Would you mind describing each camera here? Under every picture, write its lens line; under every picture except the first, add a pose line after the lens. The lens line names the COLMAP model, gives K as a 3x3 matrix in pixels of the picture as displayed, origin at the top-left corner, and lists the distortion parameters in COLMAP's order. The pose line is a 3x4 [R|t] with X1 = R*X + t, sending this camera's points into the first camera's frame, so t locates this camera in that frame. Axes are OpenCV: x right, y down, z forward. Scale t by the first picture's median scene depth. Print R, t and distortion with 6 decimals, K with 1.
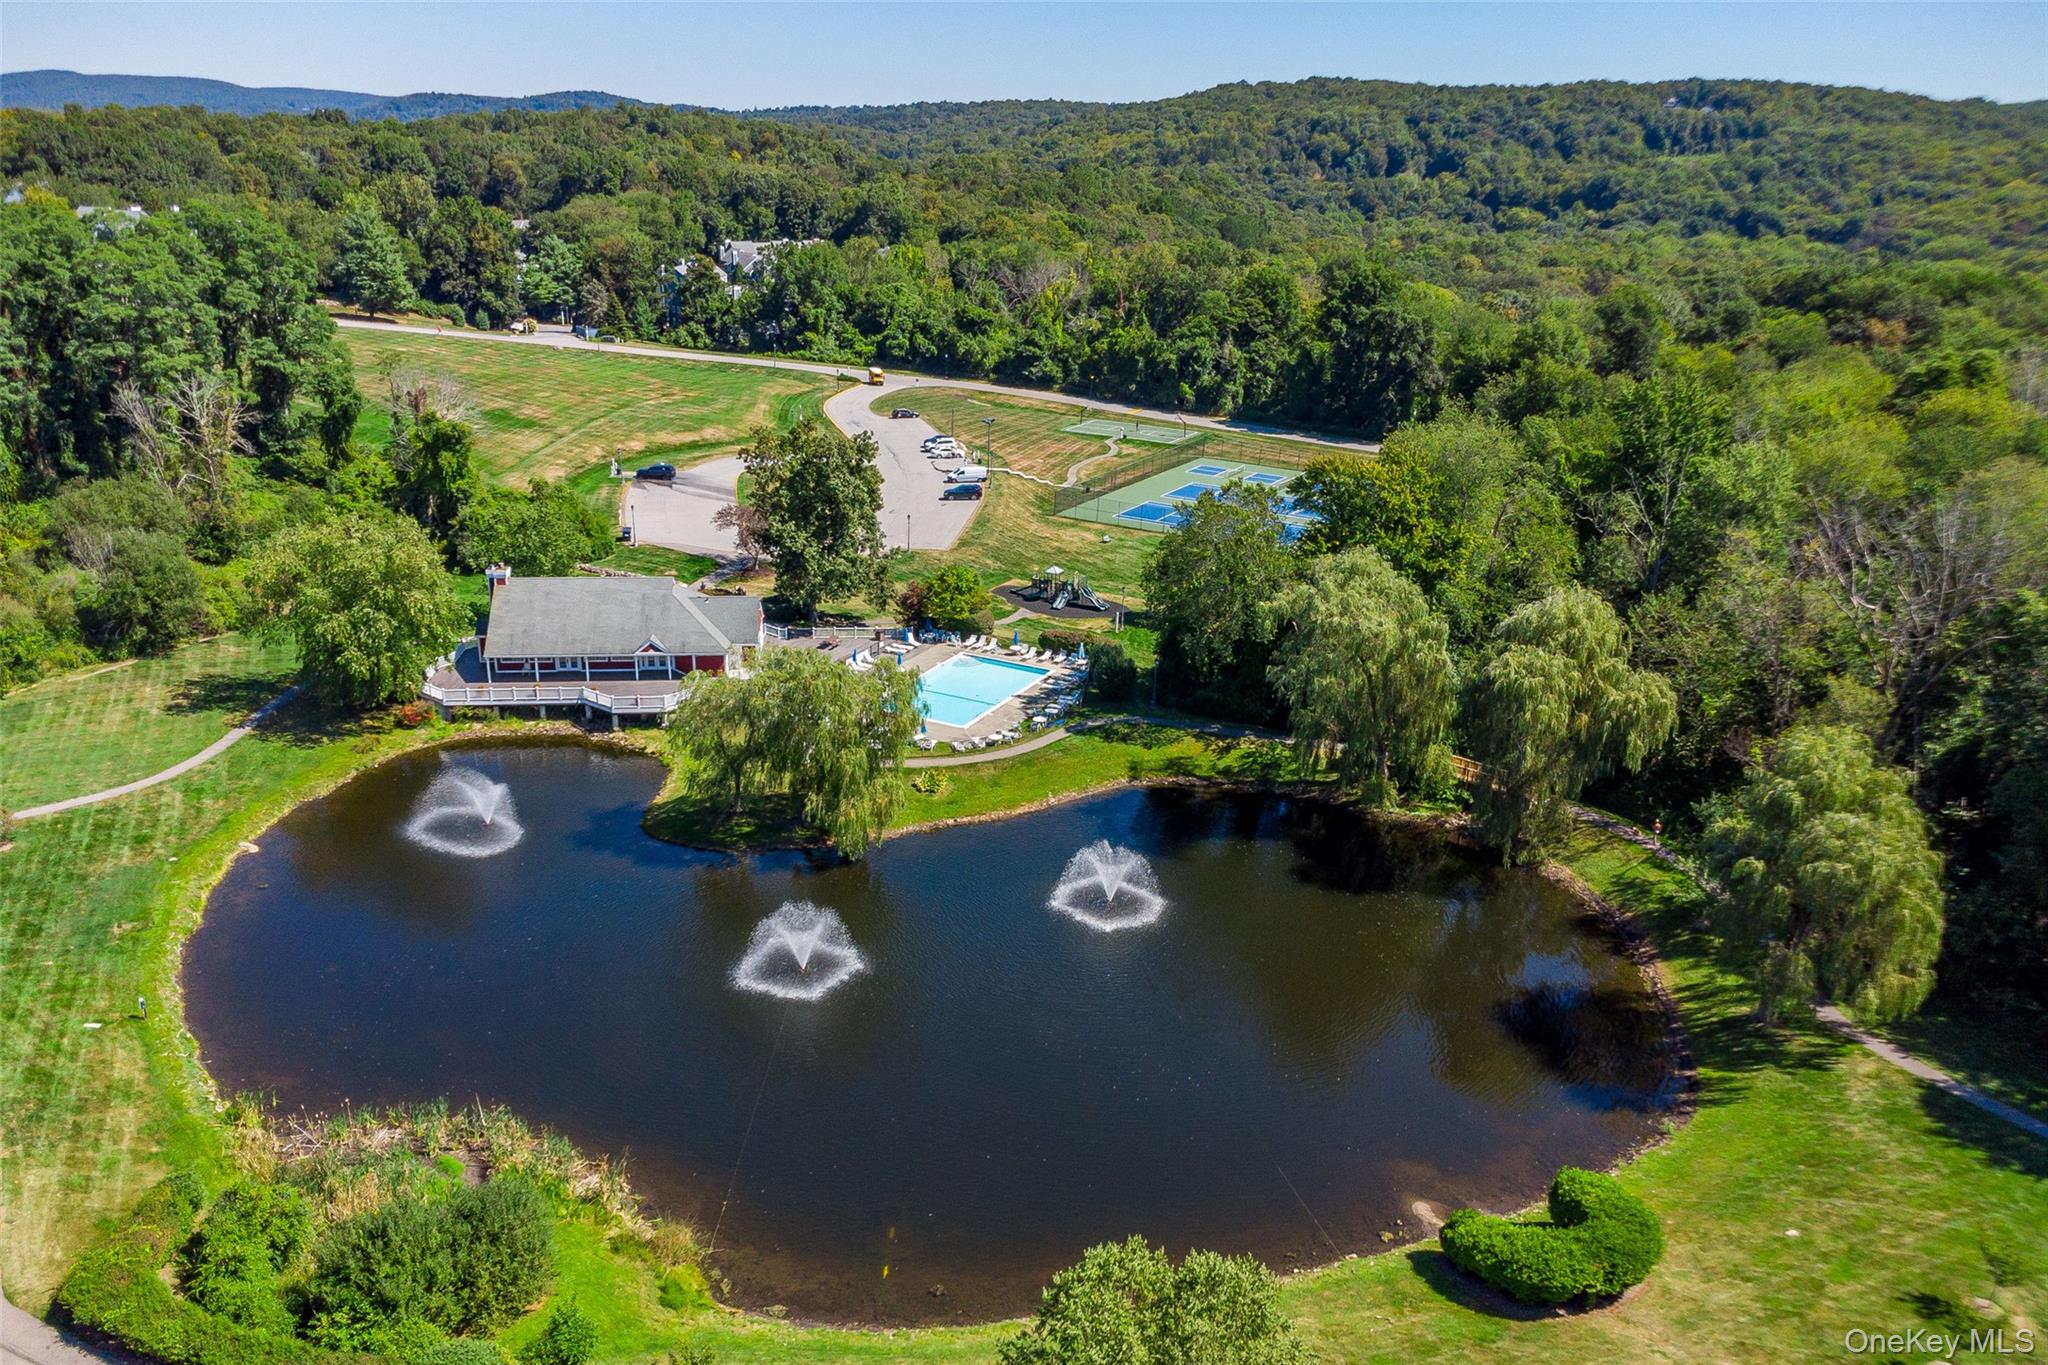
lens RADIAL K [[1441.7, 0, 1061.5], [0, 1441.7, 646.2], [0, 0, 1]] dist [0.005520, -0.004434]
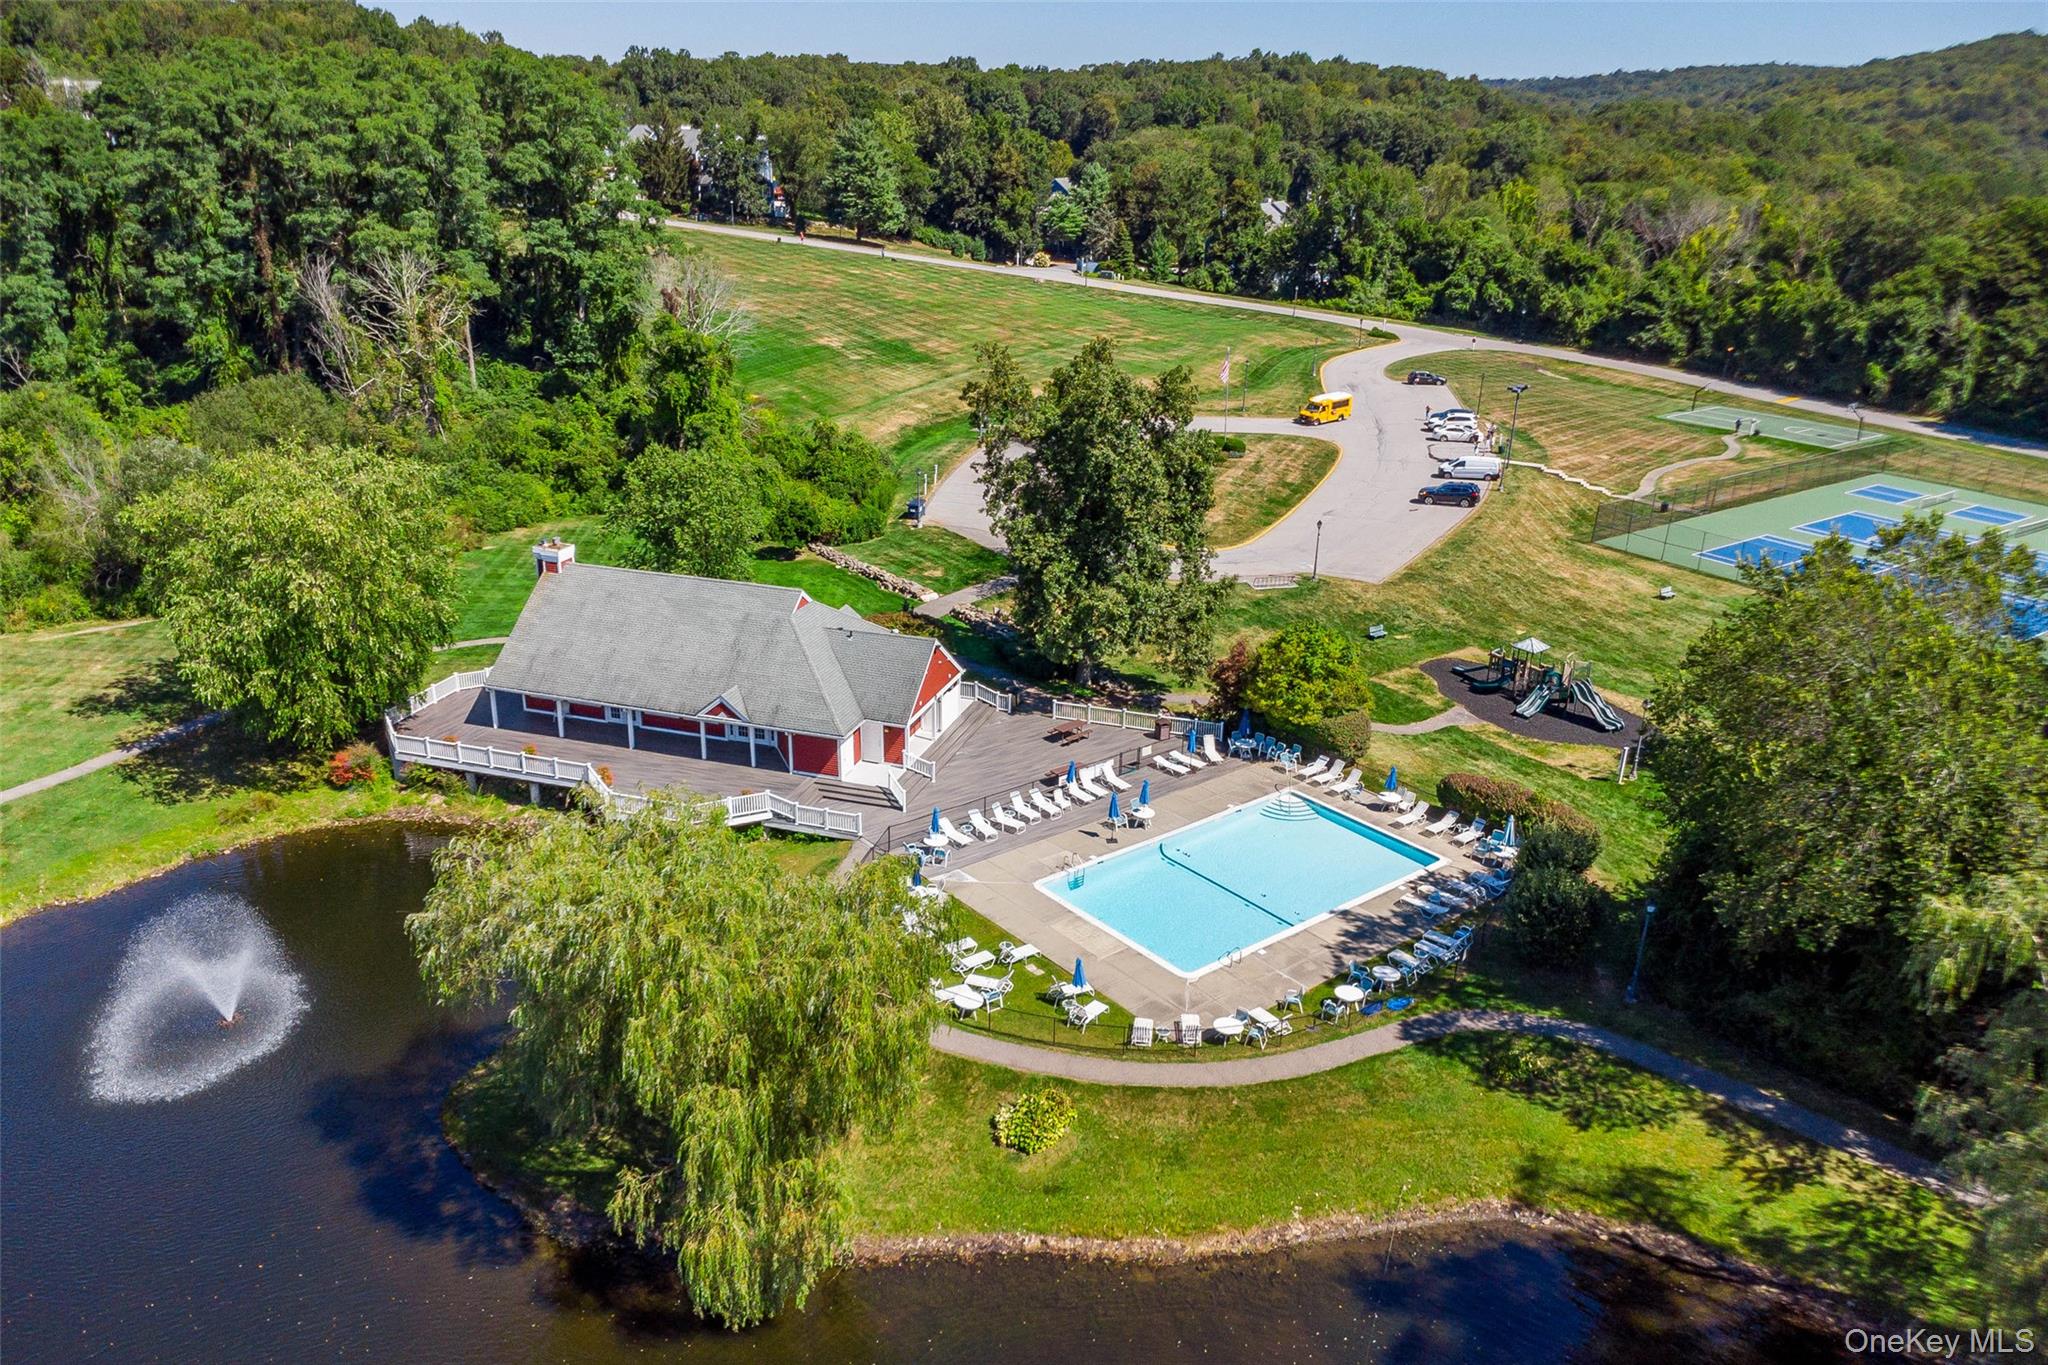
lens RADIAL K [[1502.0, 0, 1024.0], [0, 1502.0, 682.5], [0, 0, 1]] dist [0.012142, -0.024702]
pose [[0.906379, 0.139525, -0.398761, 0.028357], [-0.127436, 0.990218, 0.056813, -0.025711], [0.402787, -0.000678, 0.915294, 0.213663]]
